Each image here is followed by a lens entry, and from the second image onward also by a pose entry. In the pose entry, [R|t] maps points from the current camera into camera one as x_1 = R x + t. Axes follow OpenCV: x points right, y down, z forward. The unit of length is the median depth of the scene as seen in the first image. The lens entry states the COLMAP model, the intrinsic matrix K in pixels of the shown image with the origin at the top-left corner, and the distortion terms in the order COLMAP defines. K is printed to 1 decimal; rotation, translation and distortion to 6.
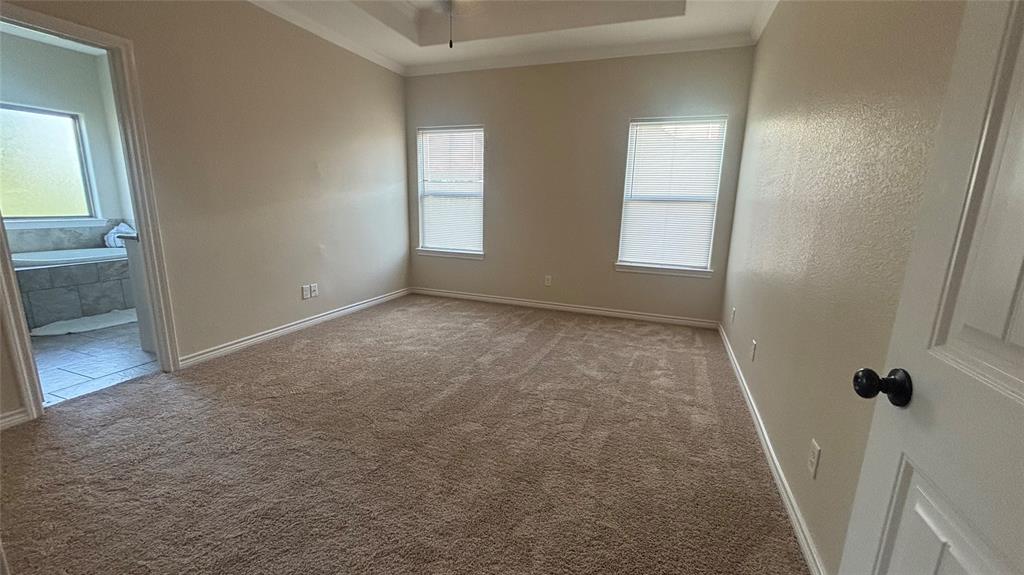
lens RADIAL K [[413.3, 0, 513.9], [0, 413.3, 288.5], [0, 0, 1]] dist [0.001106, 0.000640]
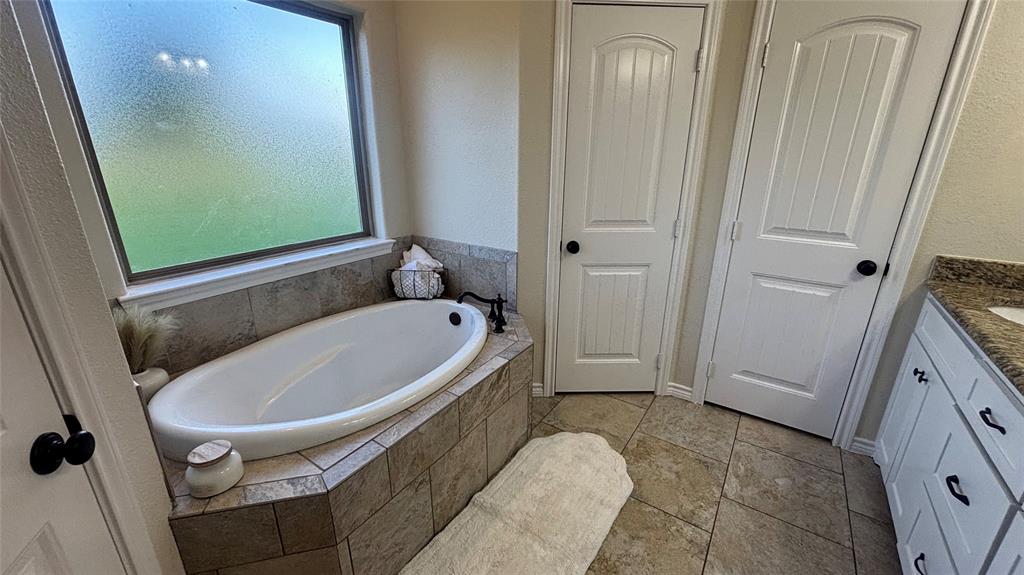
lens RADIAL K [[413.3, 0, 513.4], [0, 413.3, 292.9], [0, 0, 1]] dist [0.001106, 0.000640]
pose [[0.974074, 0.052269, -0.220109, -0.743658], [-0.028356, 0.993479, 0.110434, -0.164157], [0.224445, -0.101329, 0.969204, 0.556164]]
